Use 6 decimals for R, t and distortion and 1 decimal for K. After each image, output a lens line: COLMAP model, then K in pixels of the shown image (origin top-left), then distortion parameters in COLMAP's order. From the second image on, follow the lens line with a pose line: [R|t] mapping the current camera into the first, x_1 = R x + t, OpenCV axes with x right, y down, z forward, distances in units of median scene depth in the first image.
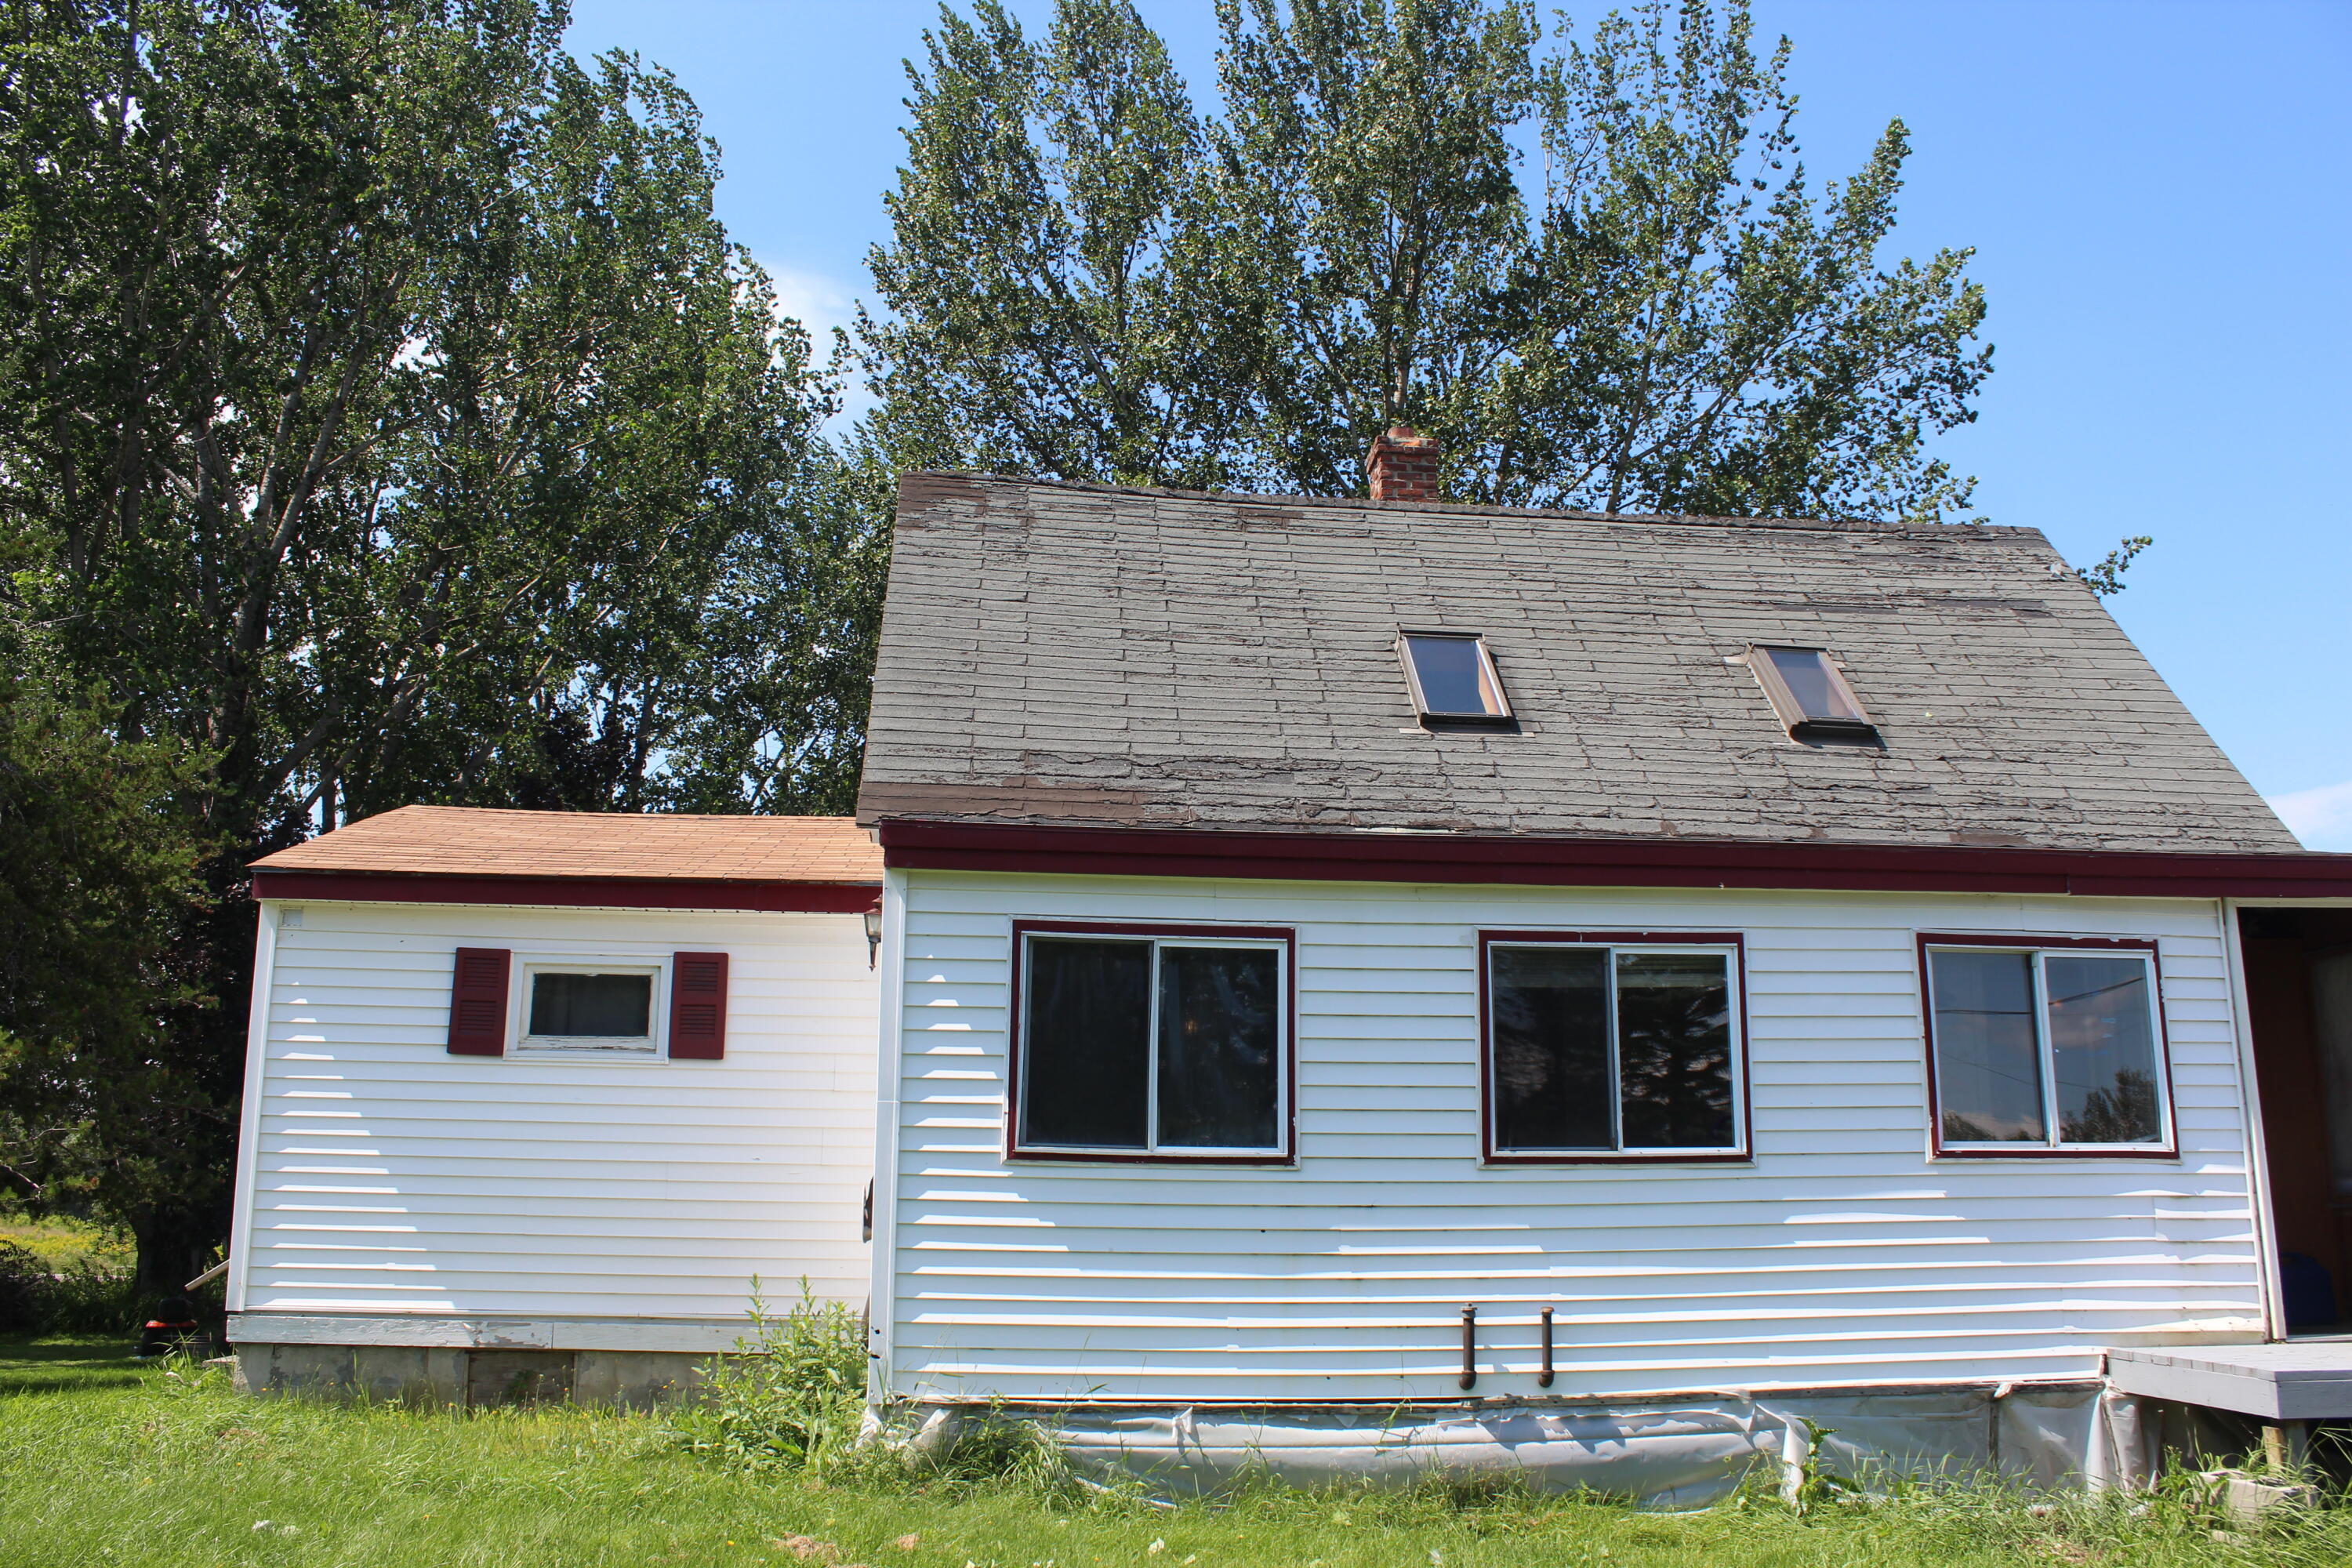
lens RADIAL K [[1894.9, 0, 1244.3], [0, 1894.9, 830.3], [0, 0, 1]] dist [-0.155579, 0.134051]
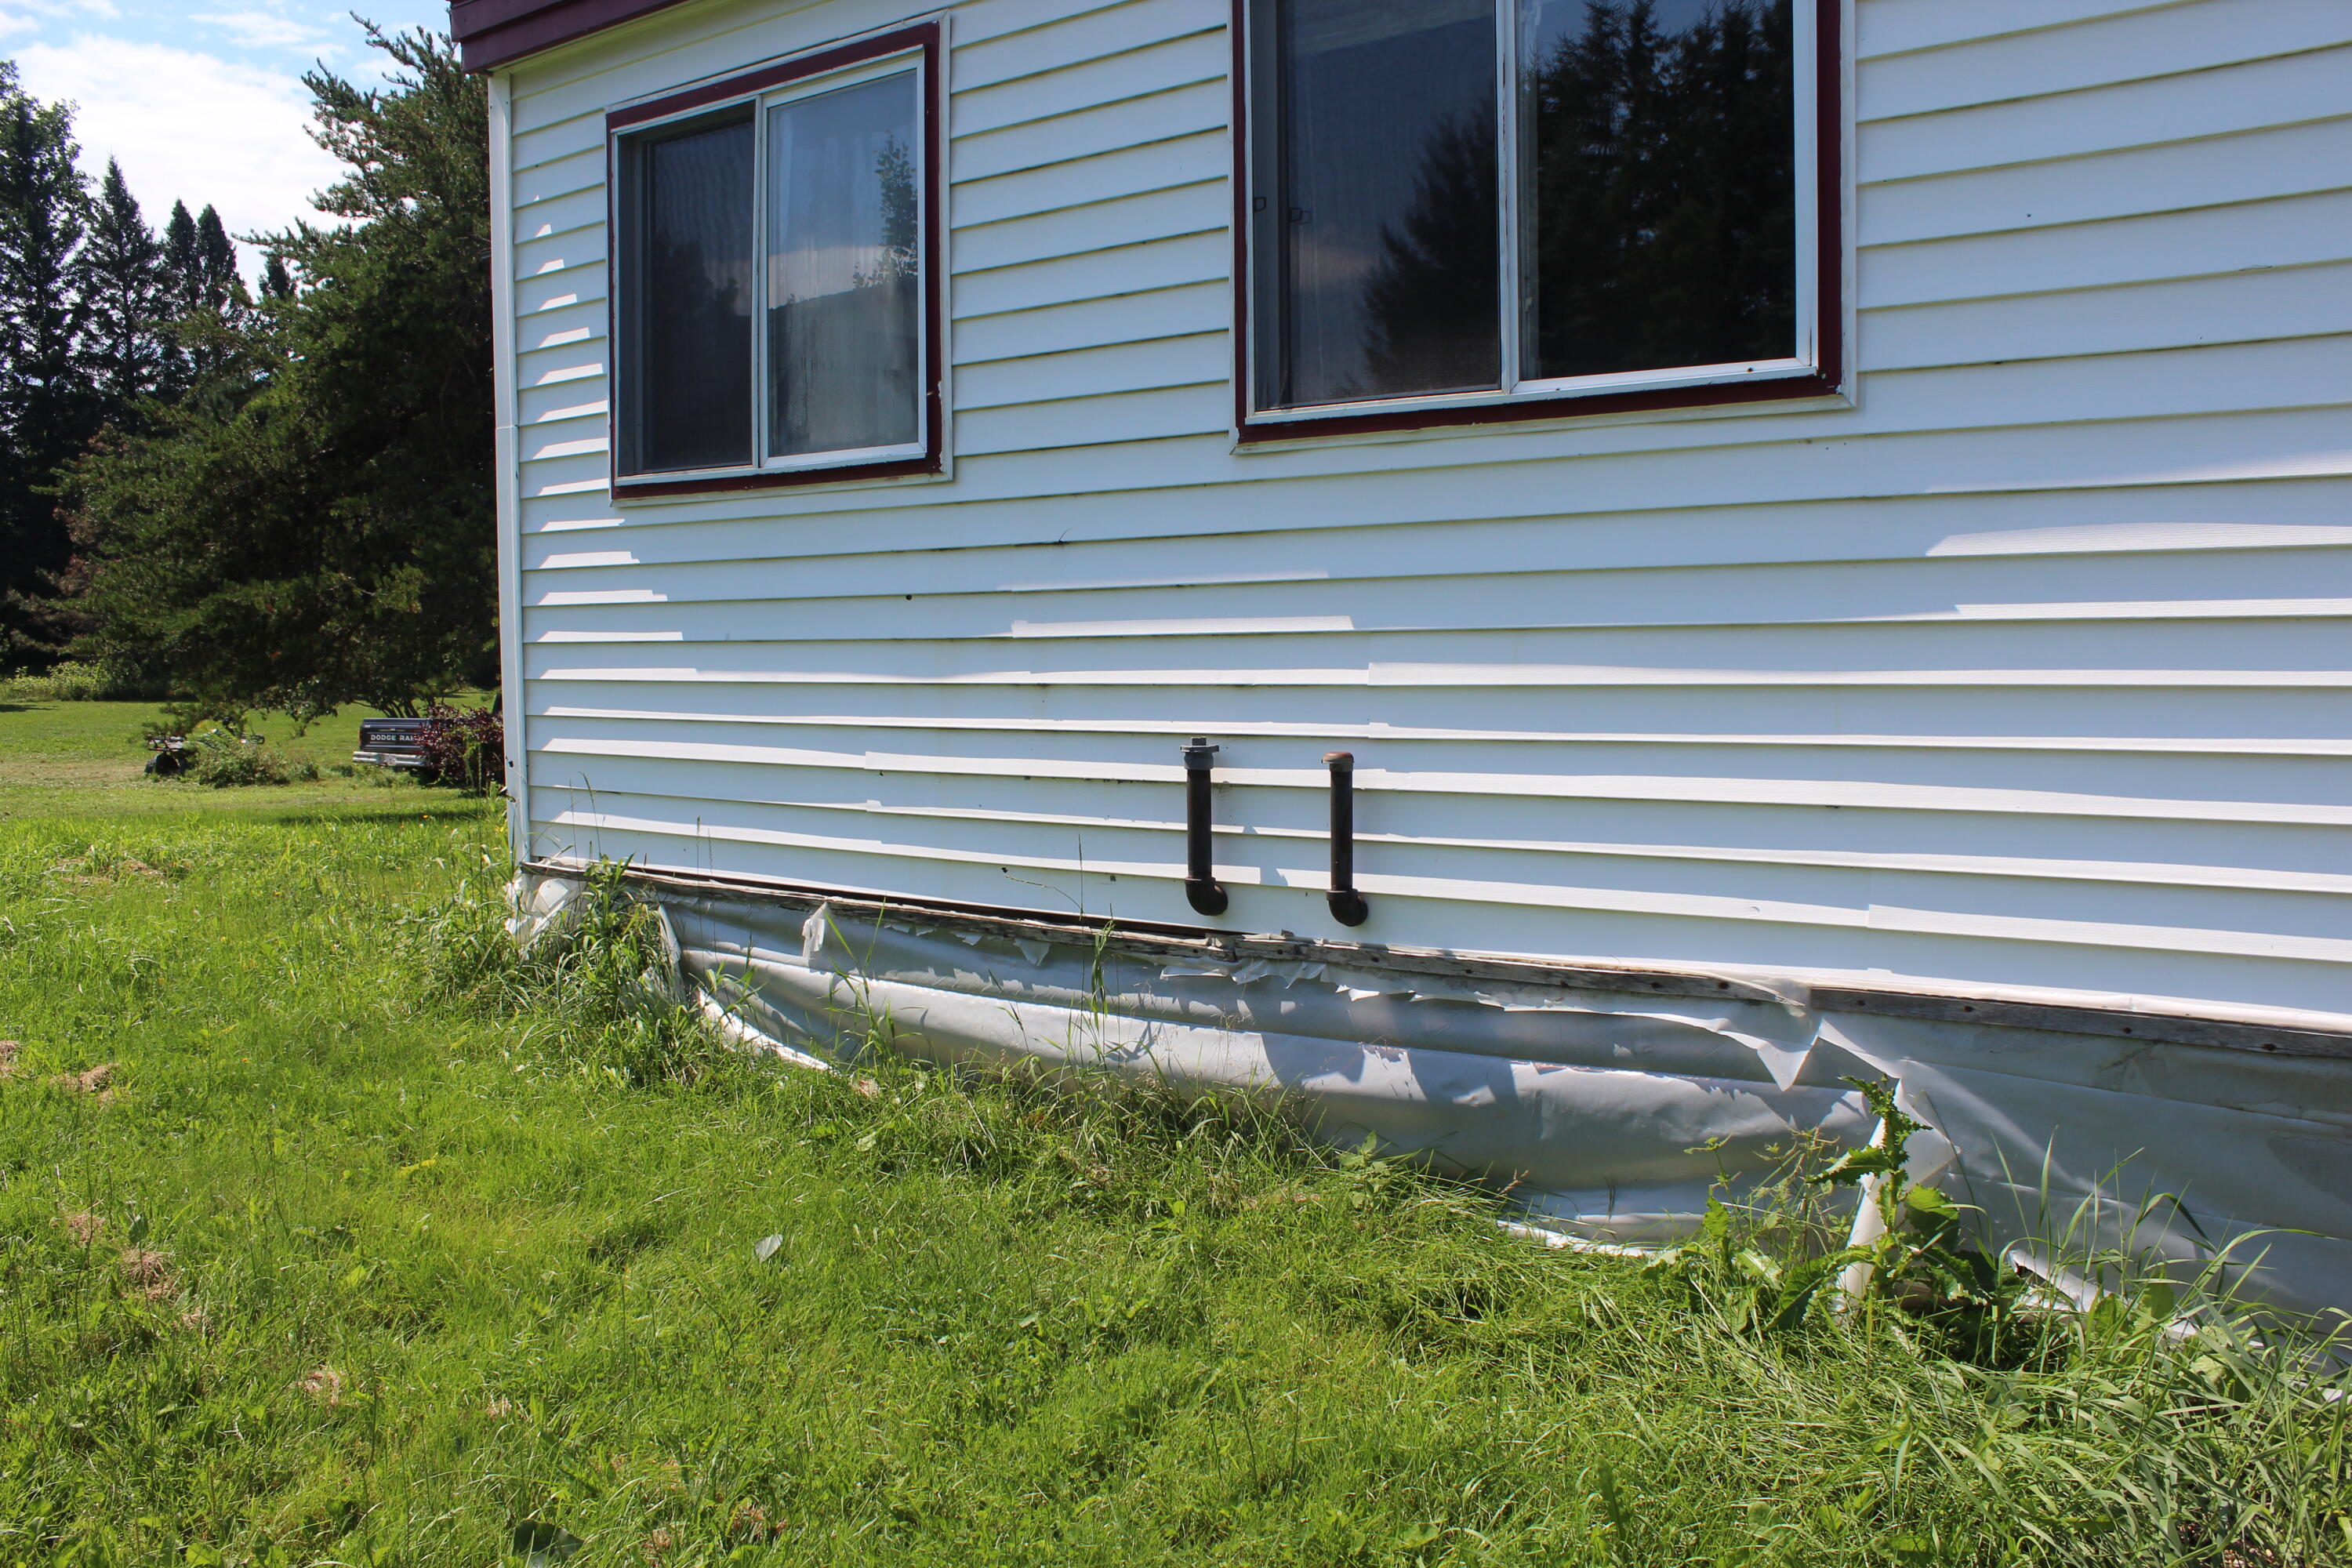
lens RADIAL K [[1894.9, 0, 1244.3], [0, 1894.9, 830.3], [0, 0, 1]] dist [-0.155579, 0.134051]
pose [[0.749540, 0.049986, -0.660068, 0.446842], [0.124087, 0.968859, 0.214278, 0.173727], [0.650224, -0.242516, 0.719996, 0.655022]]
